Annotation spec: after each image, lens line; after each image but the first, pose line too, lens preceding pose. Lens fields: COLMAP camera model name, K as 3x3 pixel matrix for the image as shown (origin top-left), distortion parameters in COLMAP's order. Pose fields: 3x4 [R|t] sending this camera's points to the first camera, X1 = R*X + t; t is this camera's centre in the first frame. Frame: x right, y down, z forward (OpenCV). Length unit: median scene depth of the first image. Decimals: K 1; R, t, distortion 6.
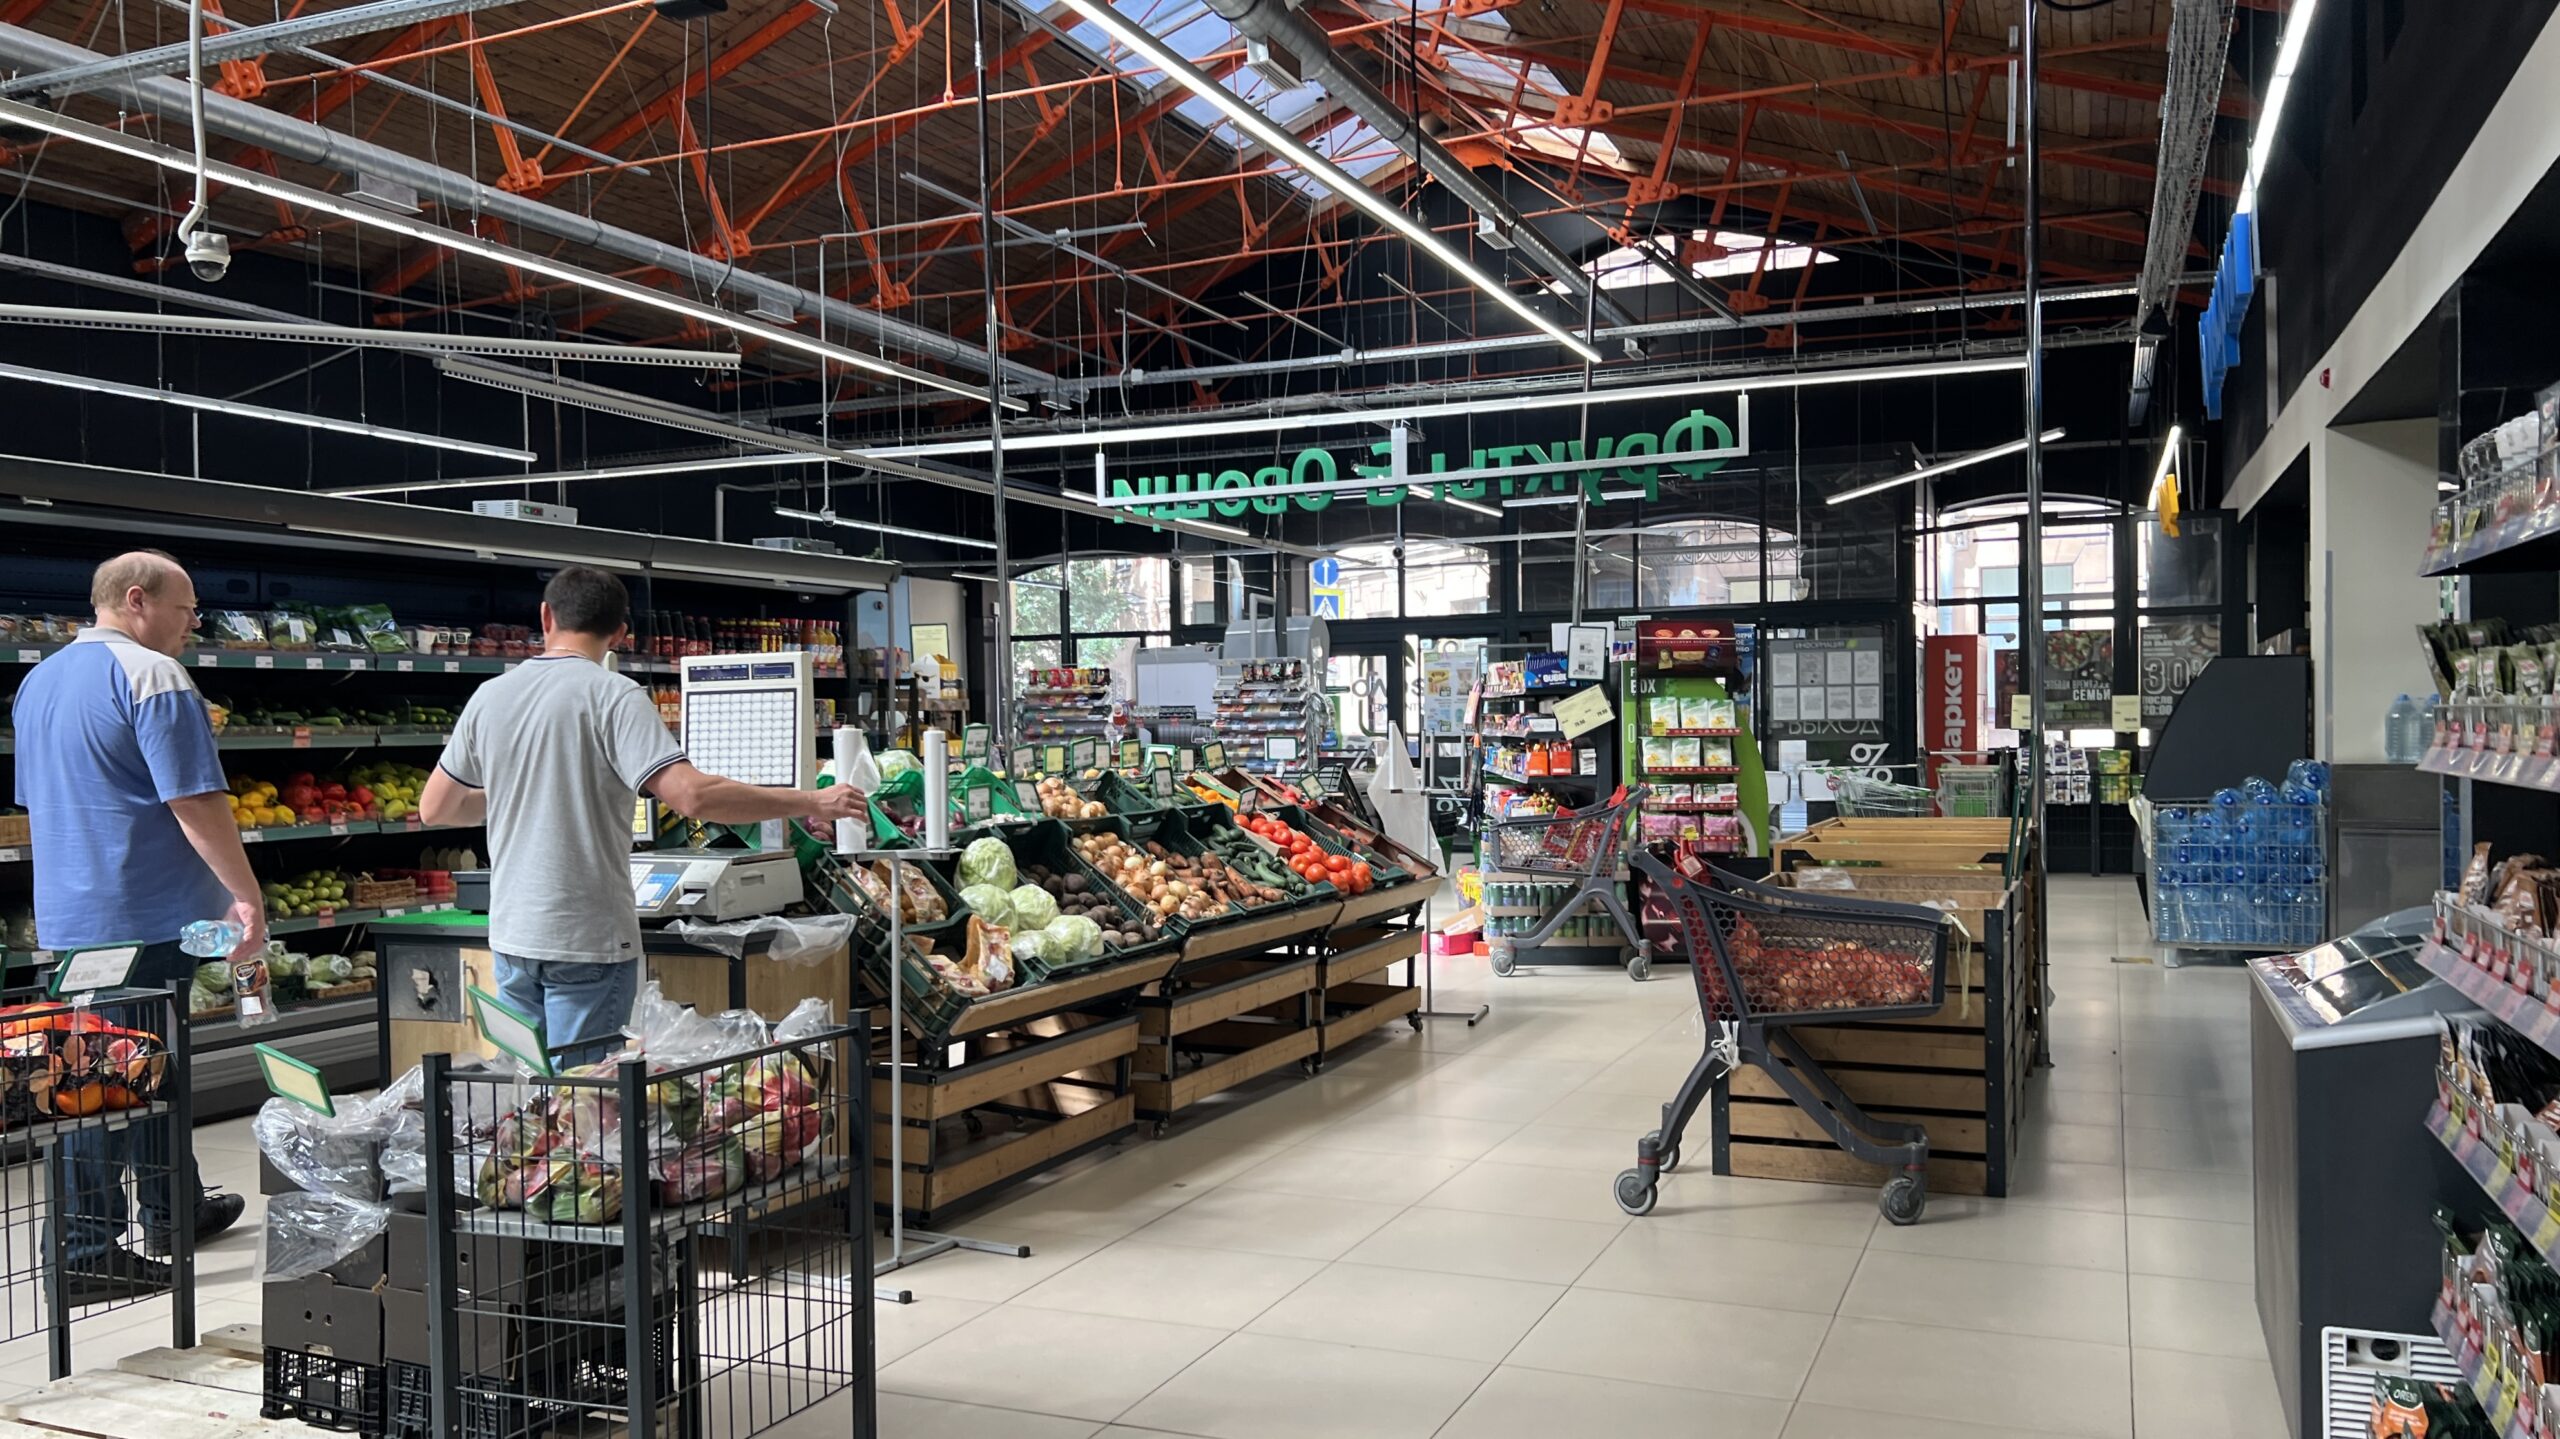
lens RADIAL K [[1939.4, 0, 1242.4], [0, 1939.4, 766.6], [0, 0, 1]] dist [0.052254, -0.081631]
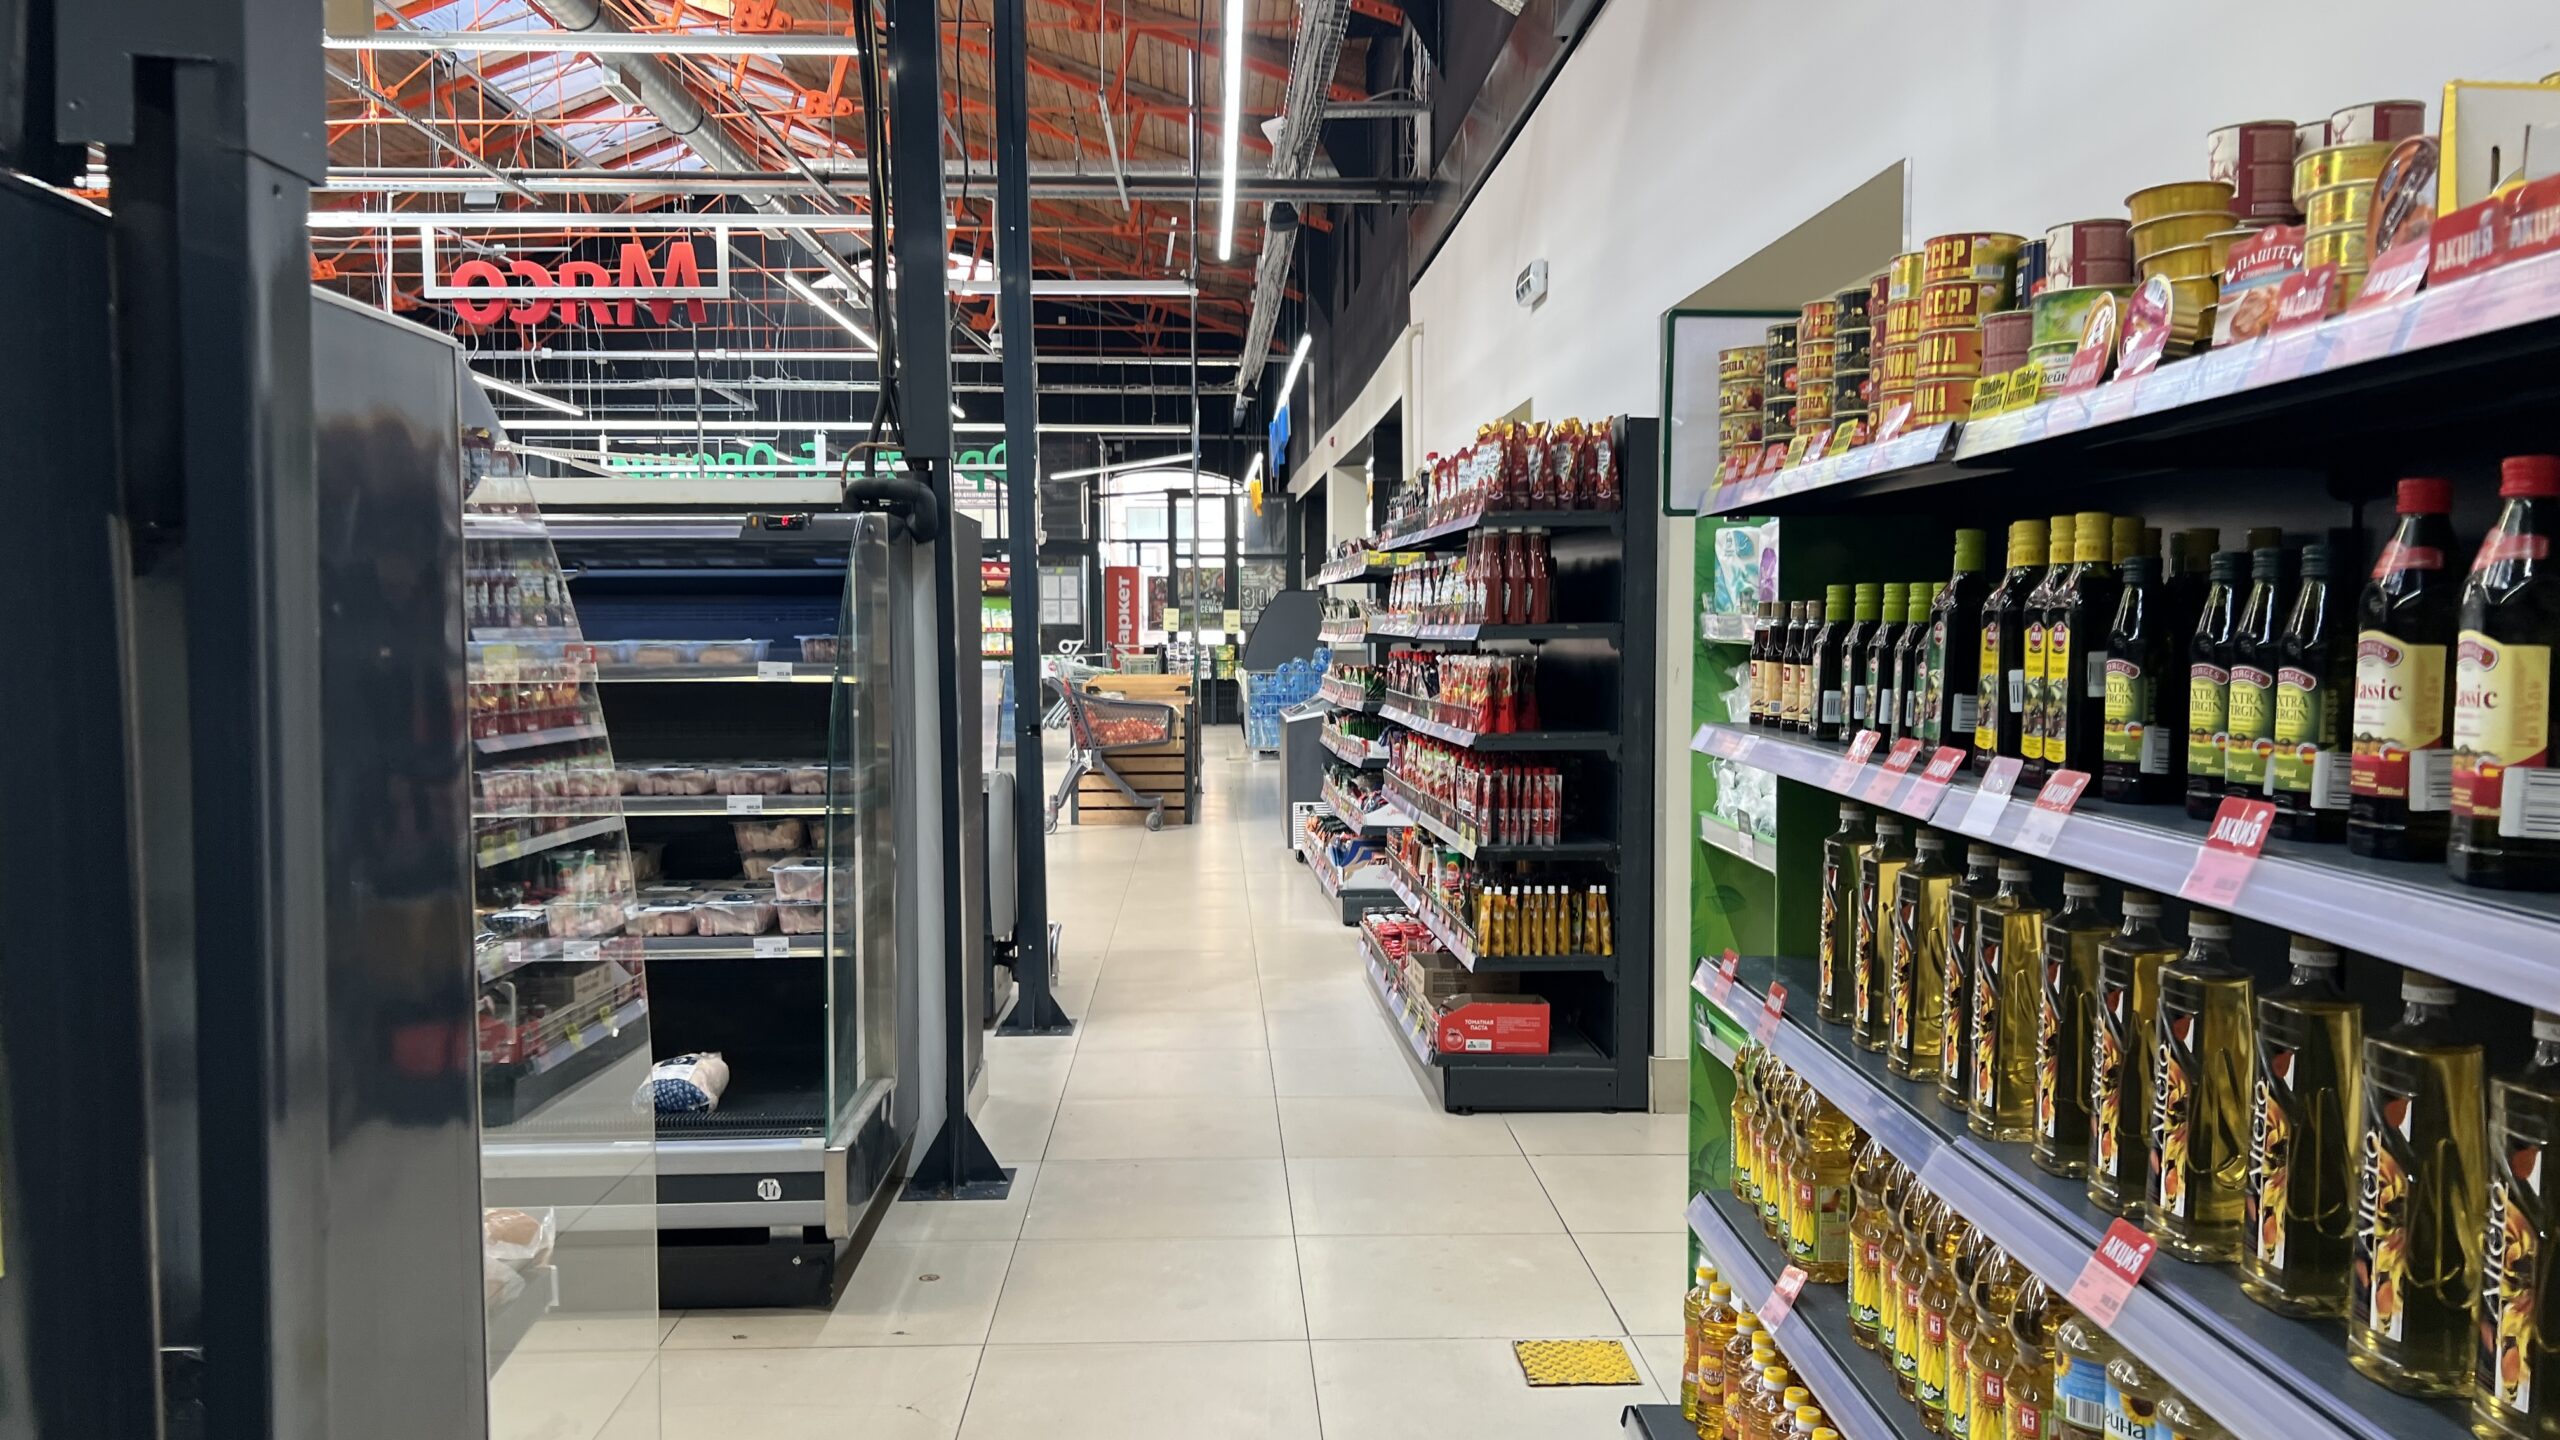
lens RADIAL K [[1942.2, 0, 1289.5], [0, 1942.2, 714.7], [0, 0, 1]] dist [0.056491, -0.078769]
pose [[0.896762, -0.009075, 0.442420, -0.198745], [-0.001245, 0.999734, 0.023031, 0.011757], [-0.442511, -0.021204, 0.896512, -0.424445]]
